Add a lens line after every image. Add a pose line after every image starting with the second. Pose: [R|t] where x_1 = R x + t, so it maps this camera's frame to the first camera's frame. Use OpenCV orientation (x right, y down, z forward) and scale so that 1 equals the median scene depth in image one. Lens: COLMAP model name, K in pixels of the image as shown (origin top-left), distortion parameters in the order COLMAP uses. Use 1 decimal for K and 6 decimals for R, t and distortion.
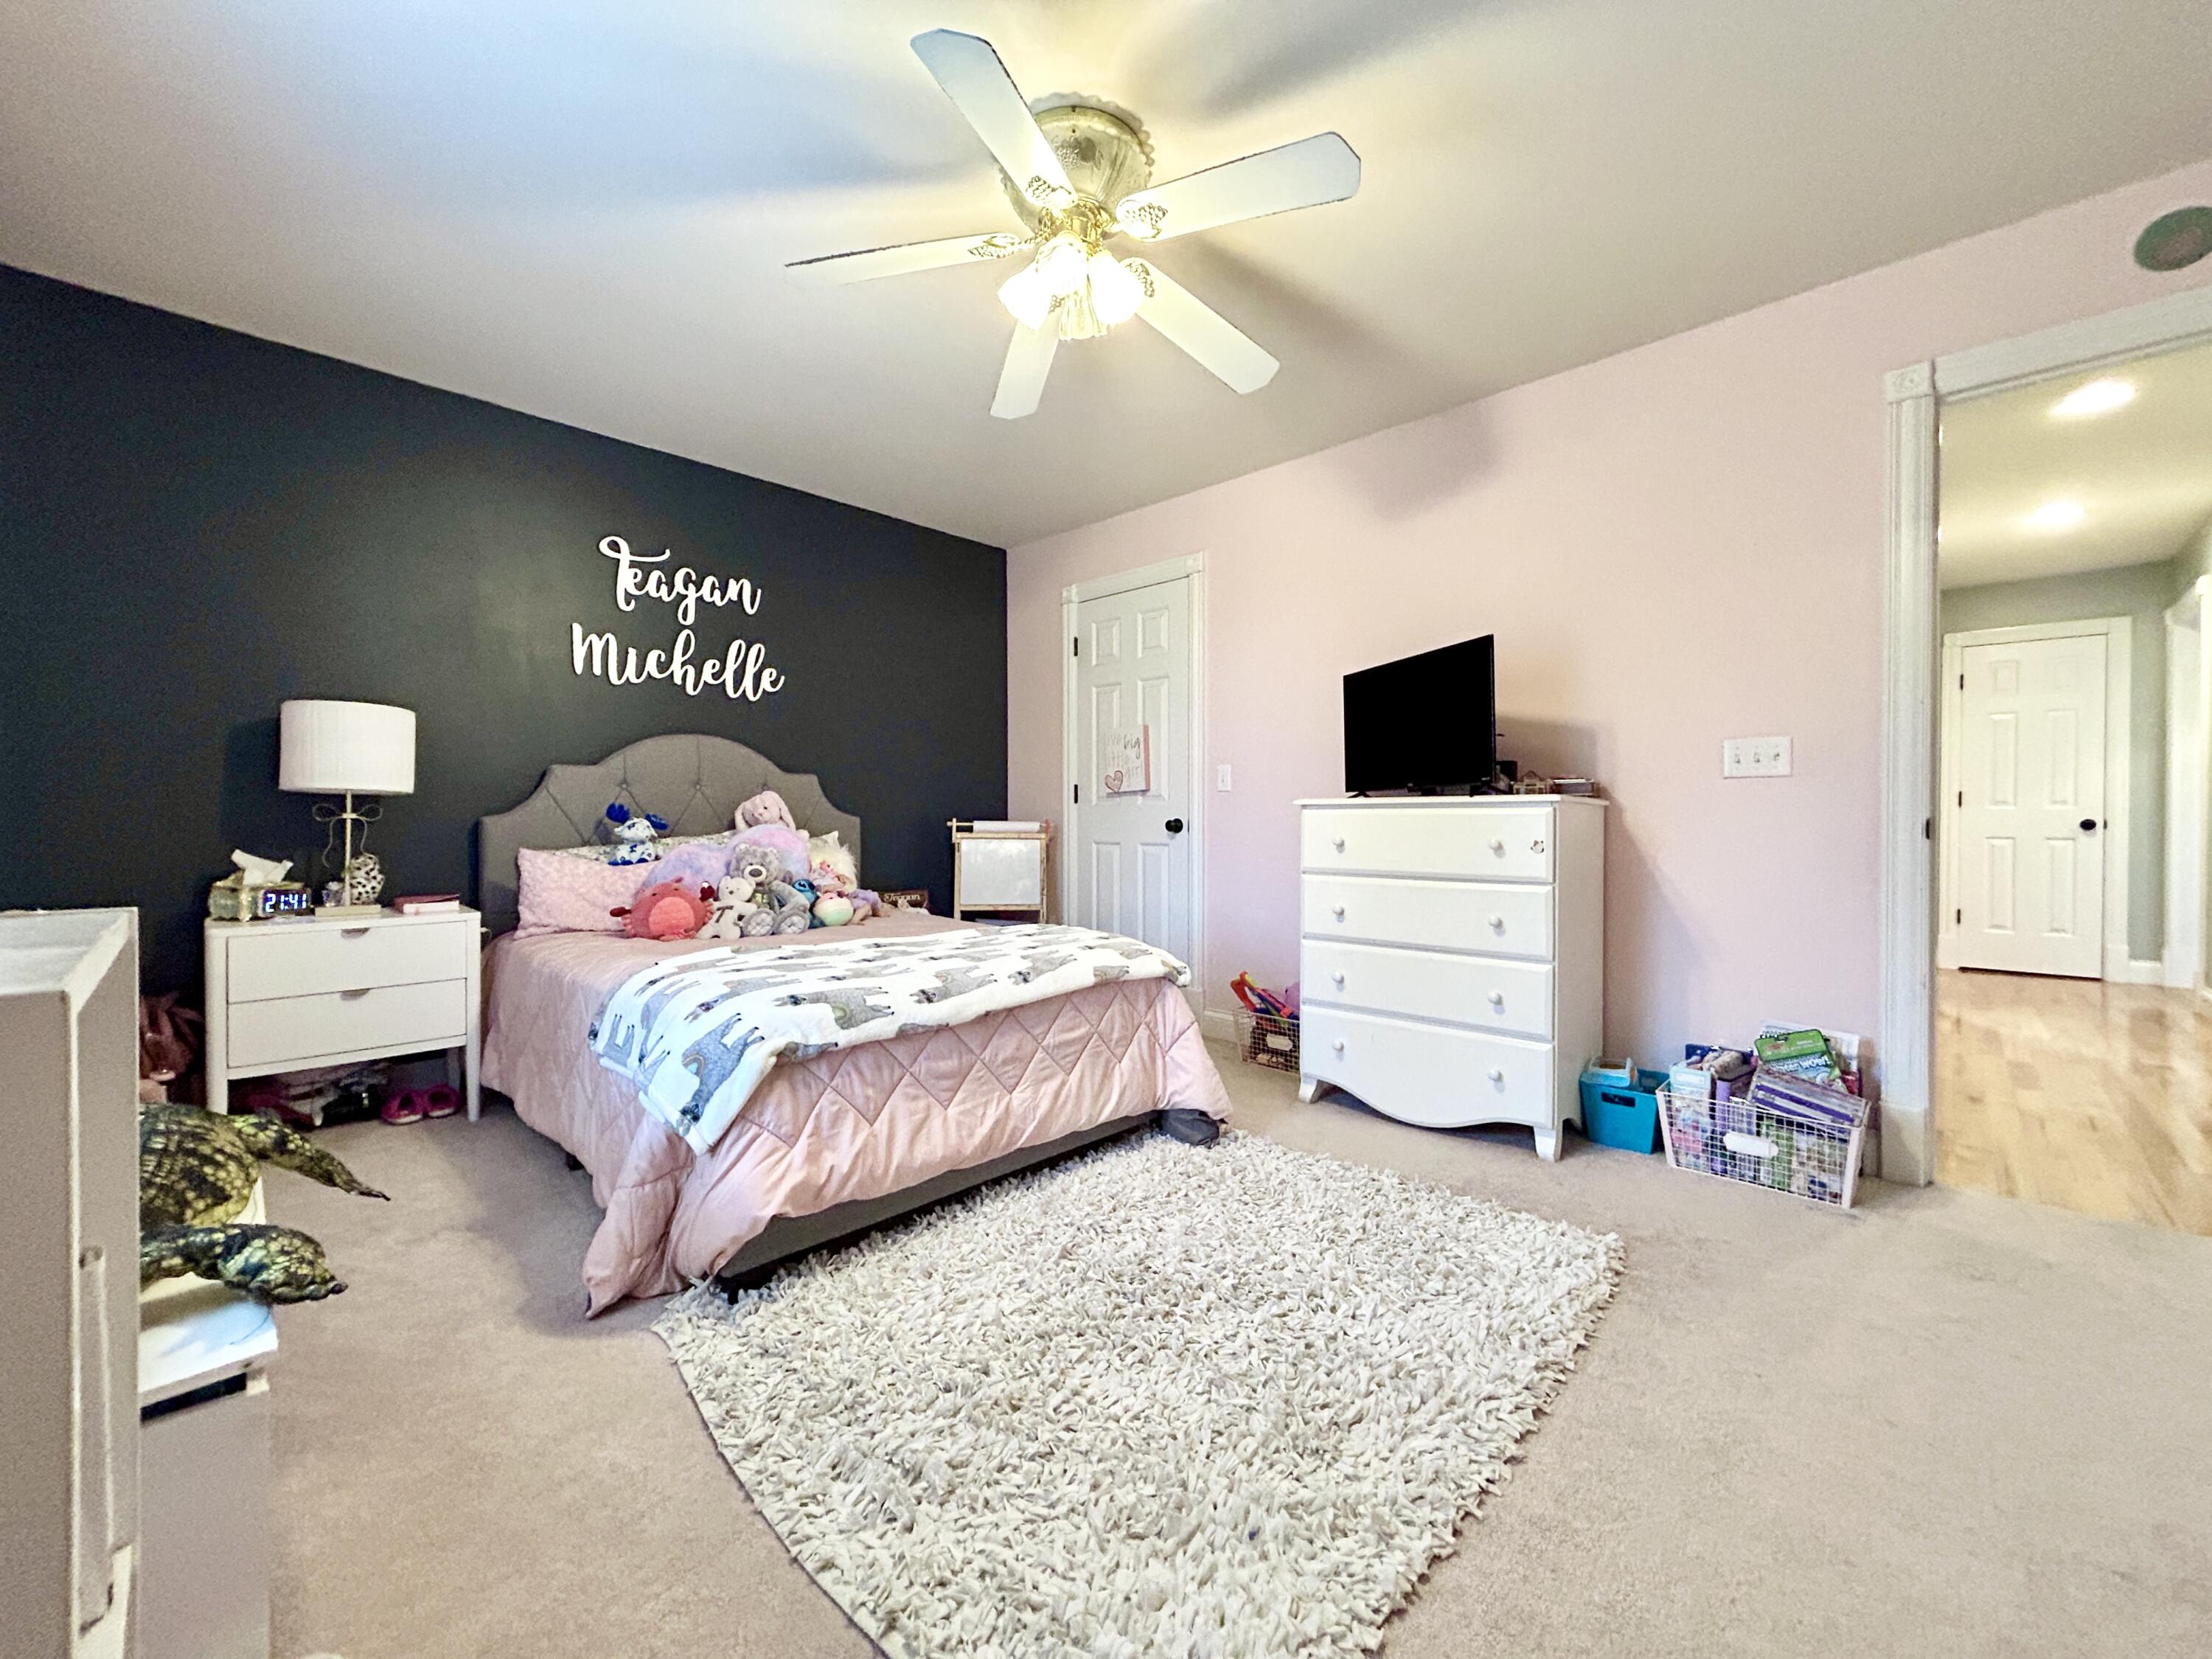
lens RADIAL K [[891.4, 0, 1092.1], [0, 891.4, 829.6], [0, 0, 1]] dist [0.000639, 0.000018]
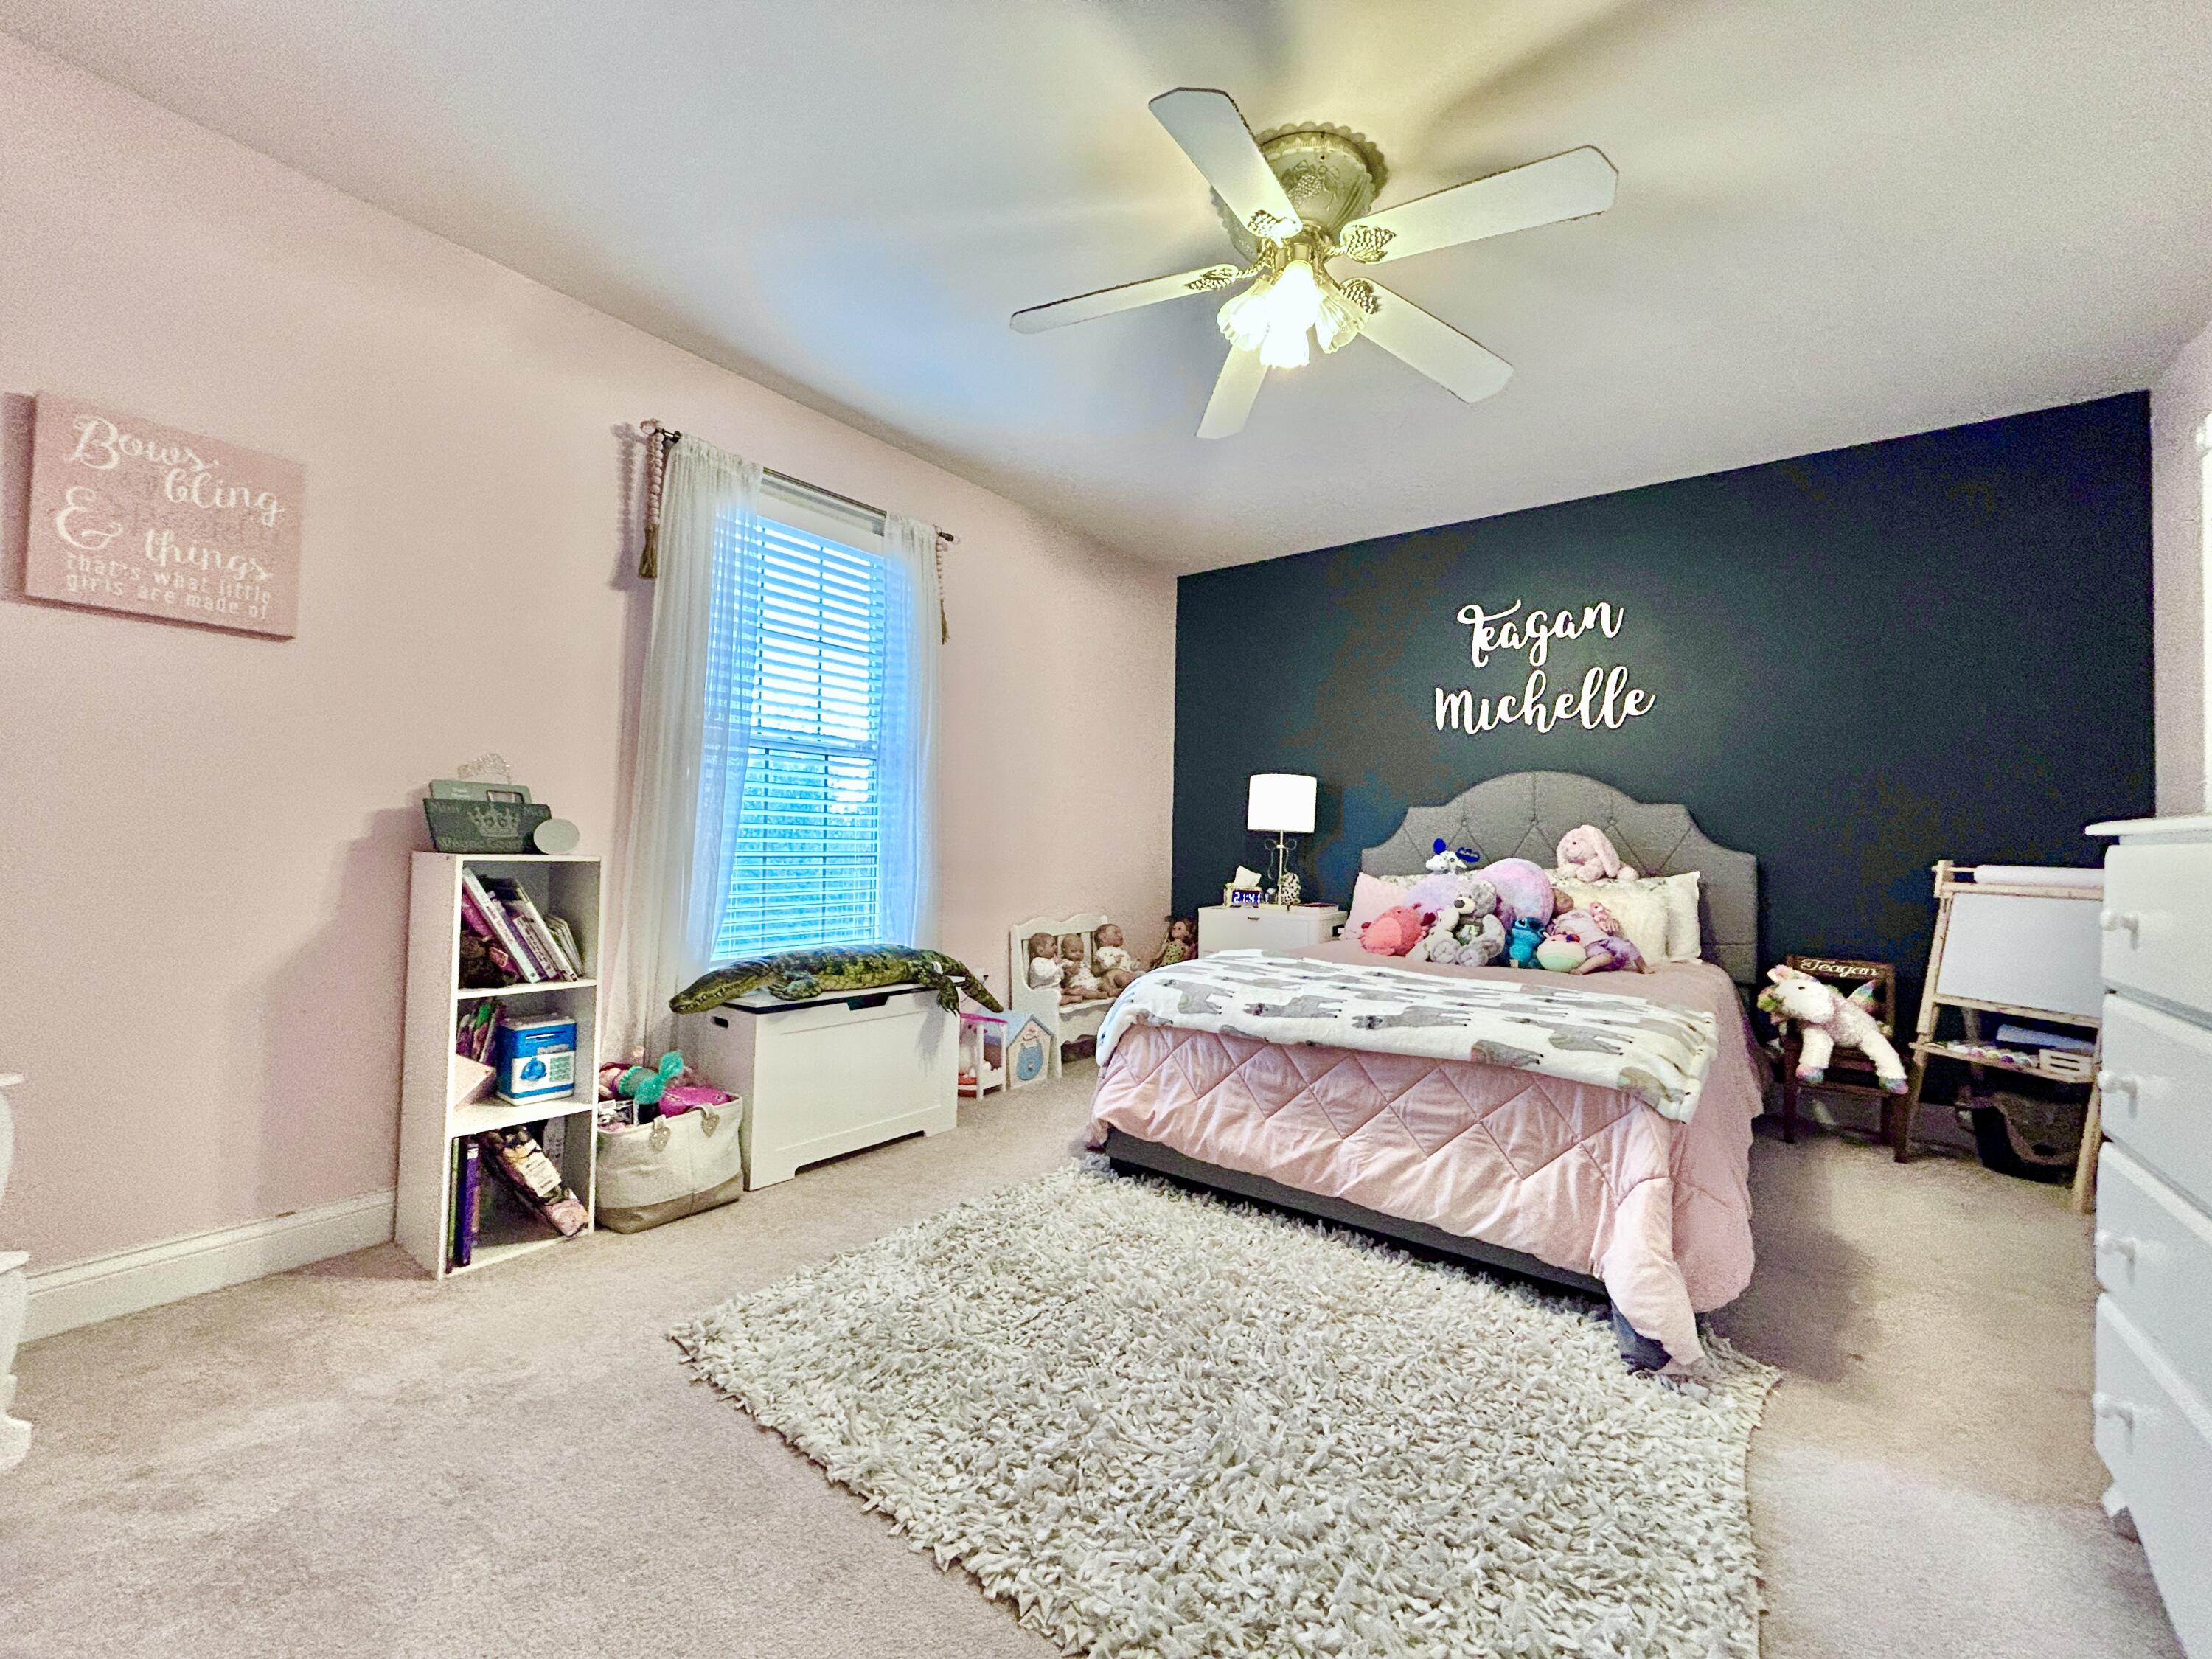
lens RADIAL K [[891.4, 0, 1095.5], [0, 891.4, 826.0], [0, 0, 1]] dist [0.000639, 0.000018]
pose [[0.122023, -0.017269, -0.992377, 0.551599], [-0.029349, 0.999349, -0.020999, -0.007366], [0.992093, 0.031687, 0.121437, 0.403144]]
